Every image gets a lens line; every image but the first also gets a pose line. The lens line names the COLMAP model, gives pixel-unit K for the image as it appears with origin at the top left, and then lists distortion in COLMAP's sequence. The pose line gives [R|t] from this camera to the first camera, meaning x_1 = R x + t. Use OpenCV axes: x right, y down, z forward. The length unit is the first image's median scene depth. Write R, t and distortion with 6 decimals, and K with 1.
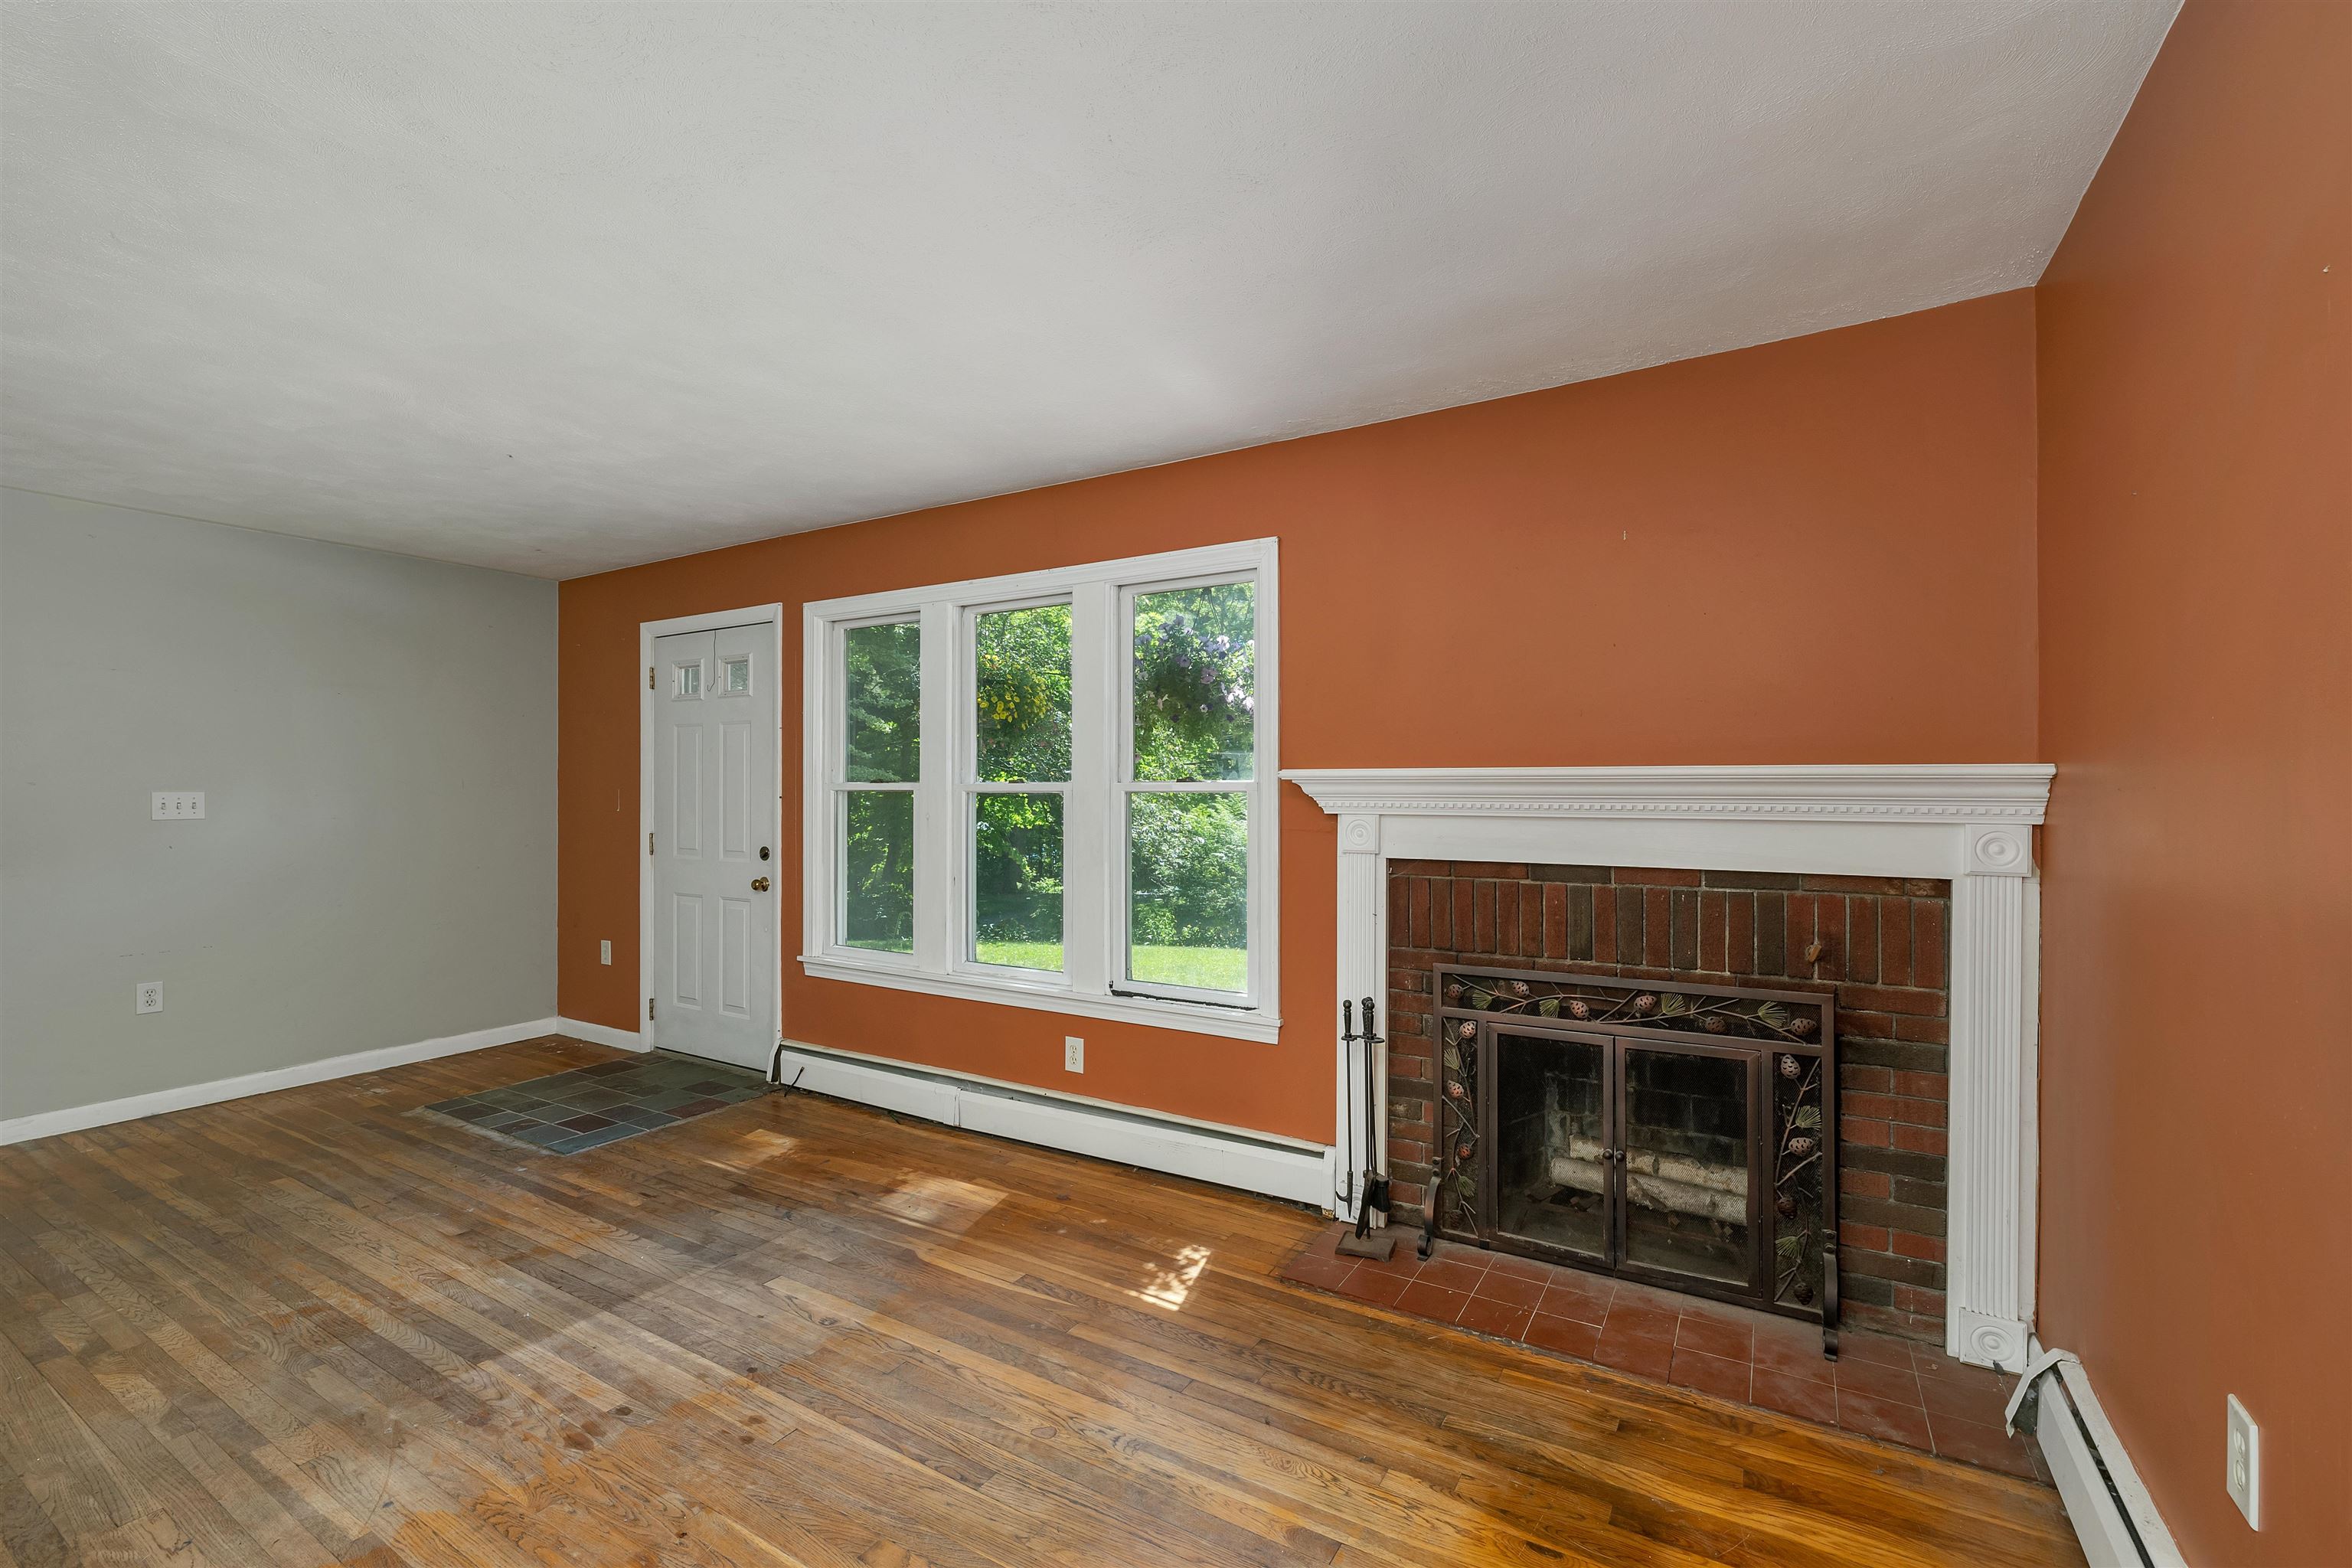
lens RADIAL K [[1000.5, 0, 1159.8], [0, 1000.5, 794.8], [0, 0, 1]] dist [-0.000794, -0.000354]
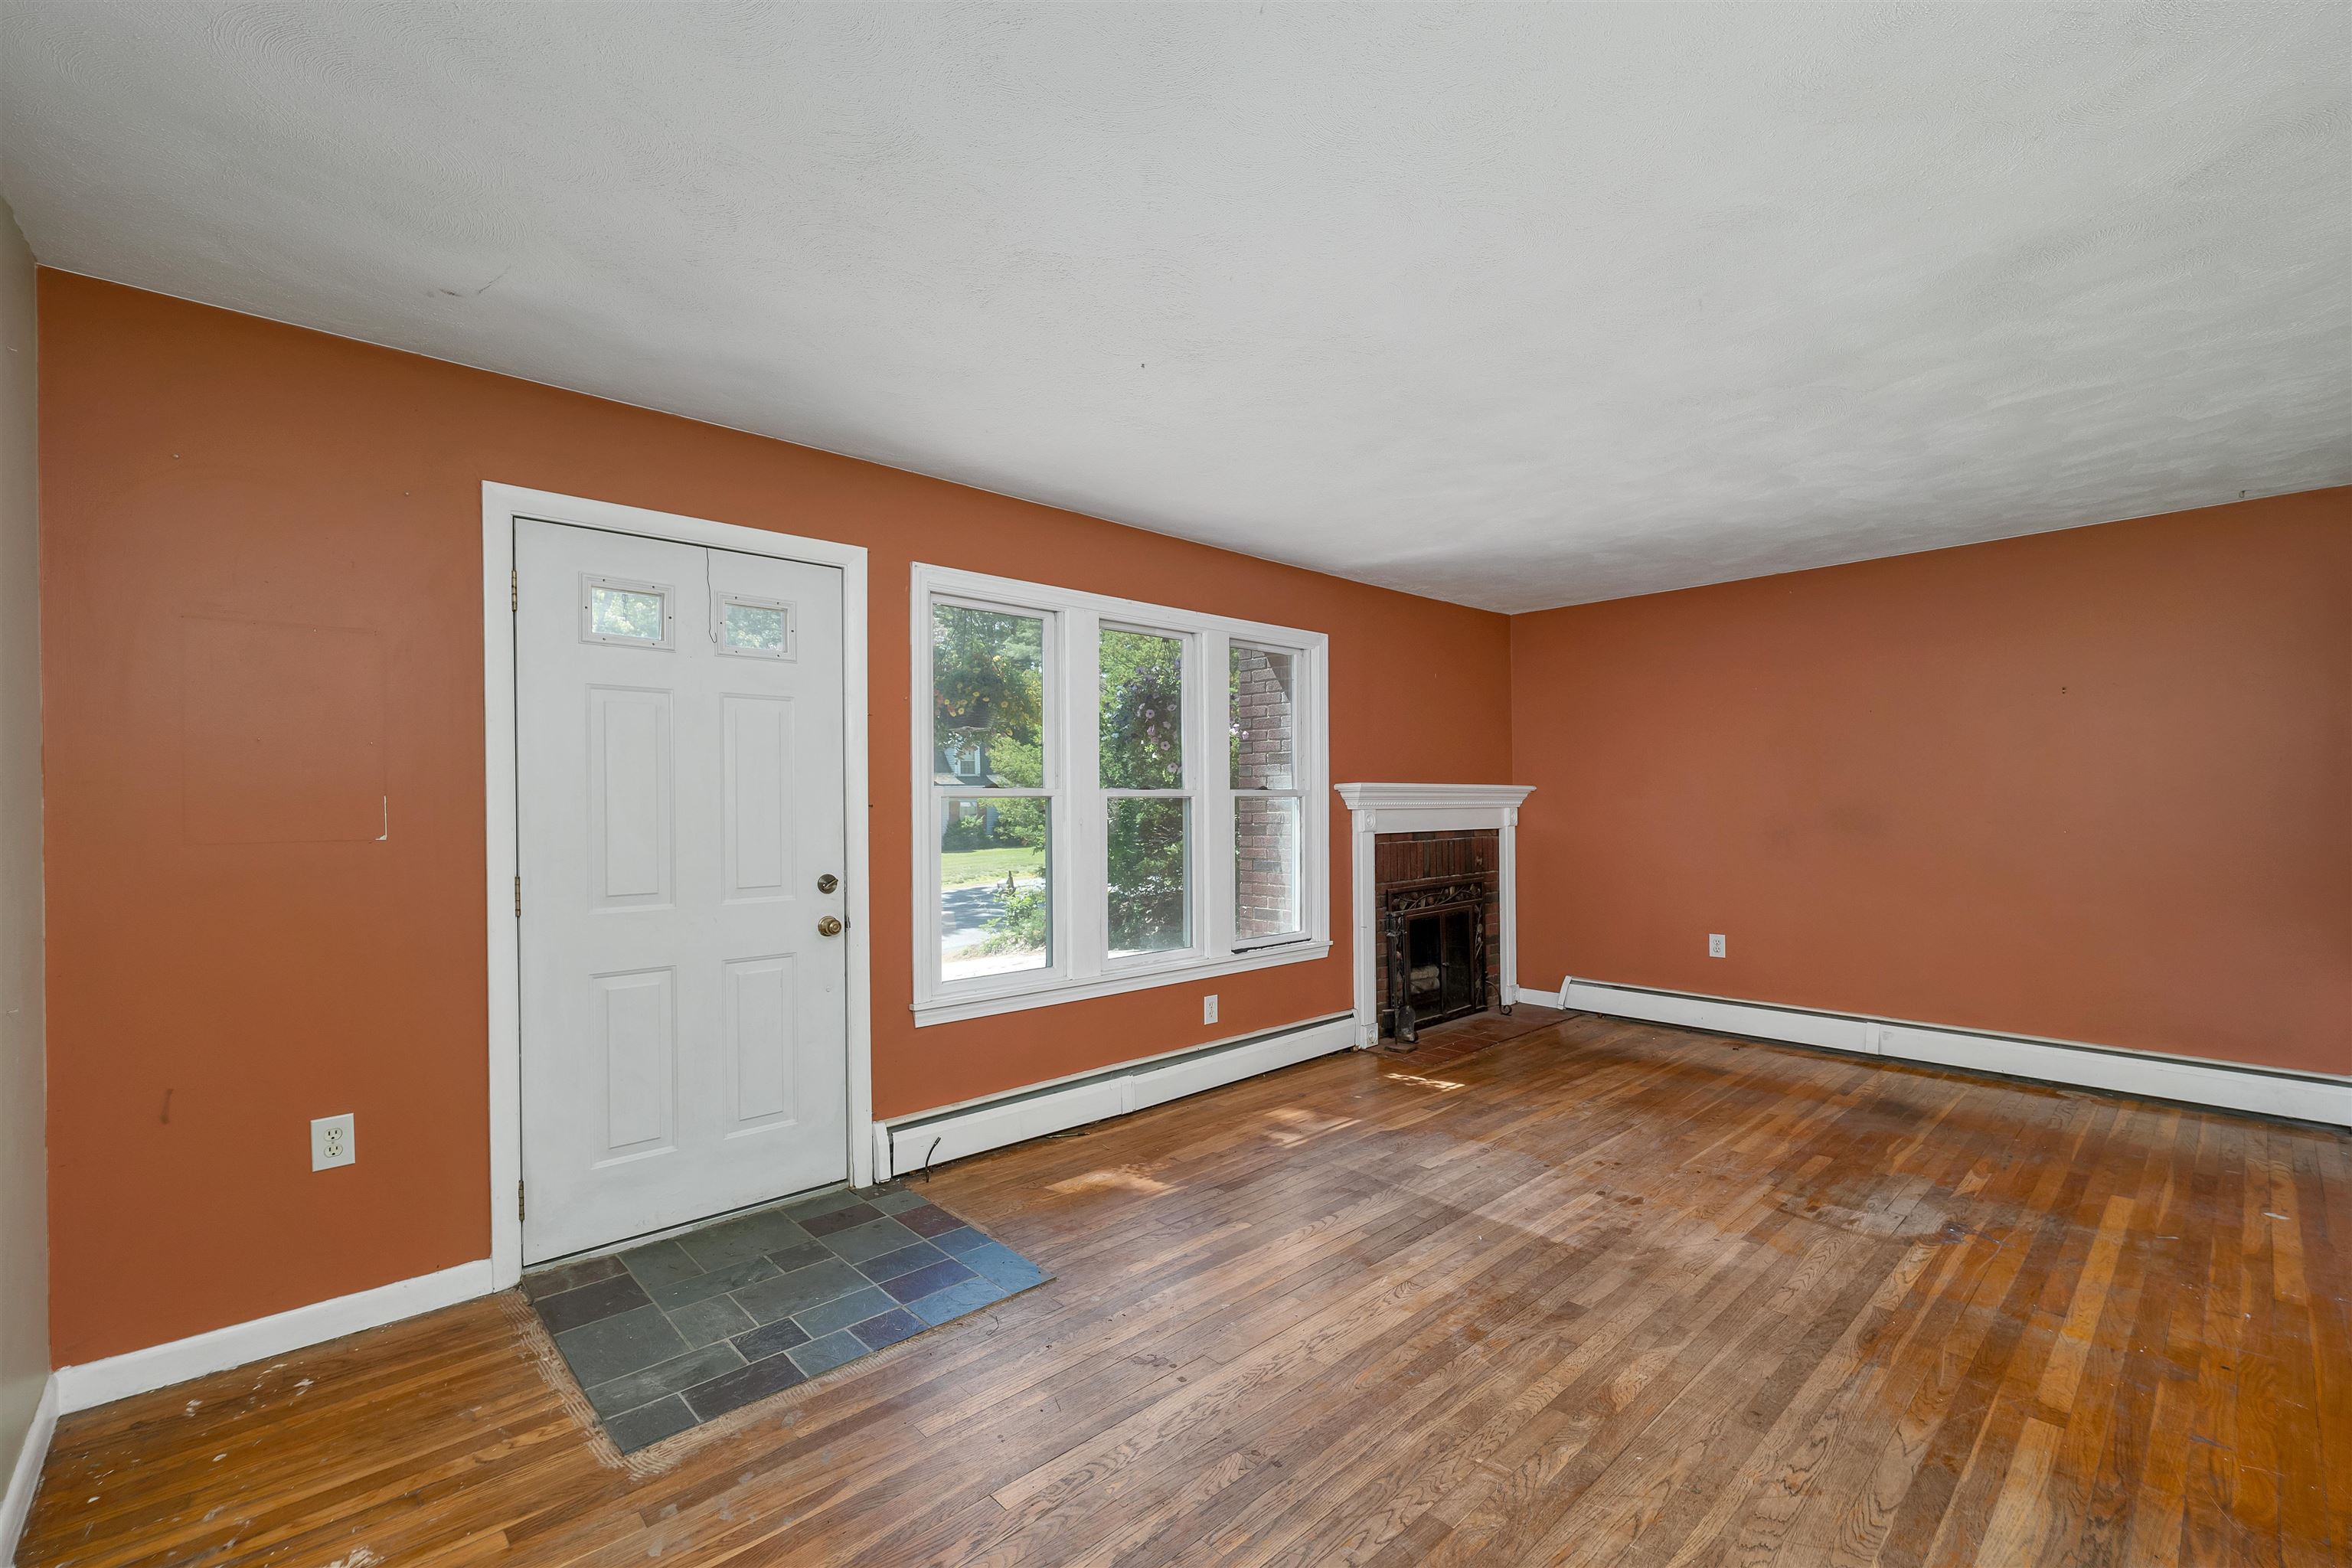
lens RADIAL K [[994.8, 0, 1174.9], [0, 994.8, 803.5], [0, 0, 1]] dist [-0.002624, -0.000162]
pose [[0.277908, -0.006589, 0.960585, -1.603823], [0.008344, 0.999955, 0.004445, -0.001146], [-0.960571, 0.006780, 0.277951, 0.876636]]
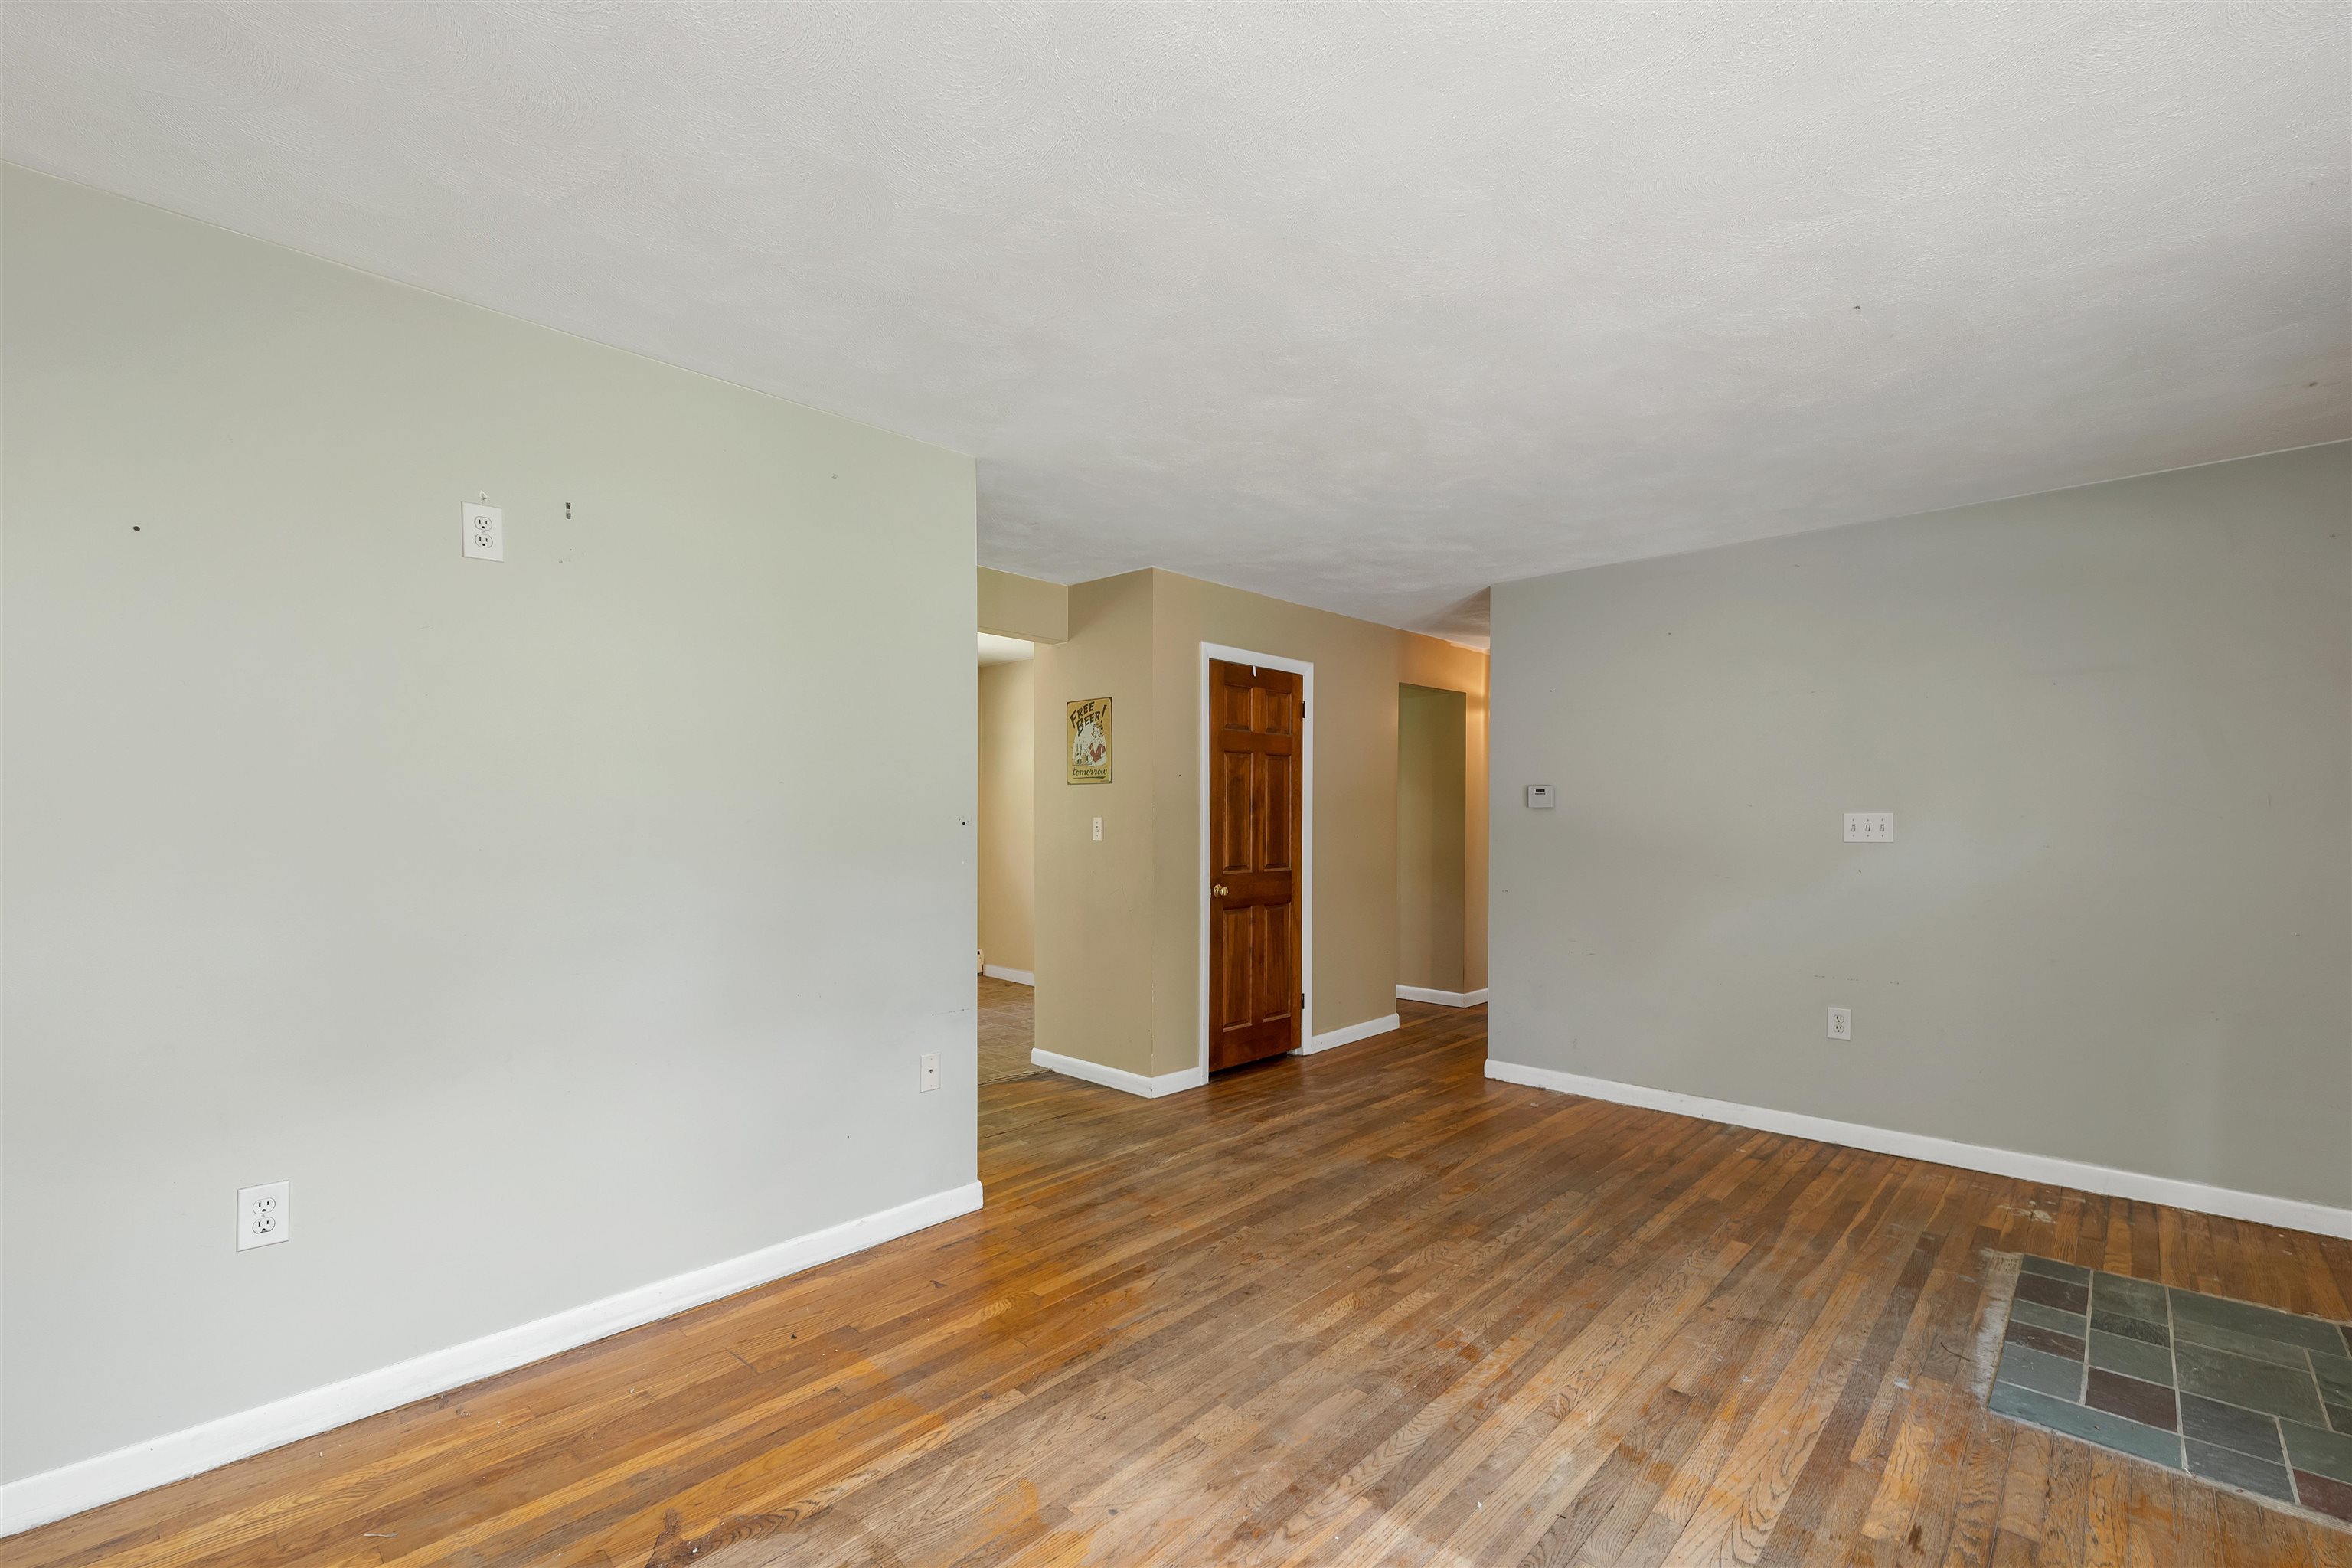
lens RADIAL K [[1011.1, 0, 1170.9], [0, 1011.1, 815.2], [0, 0, 1]] dist [-0.000713, 0.000071]
pose [[-0.215682, -0.002121, -0.976461, 0.136819], [-0.003110, 0.999994, -0.001485, 0.003743], [0.976459, 0.002716, -0.215688, 0.807168]]
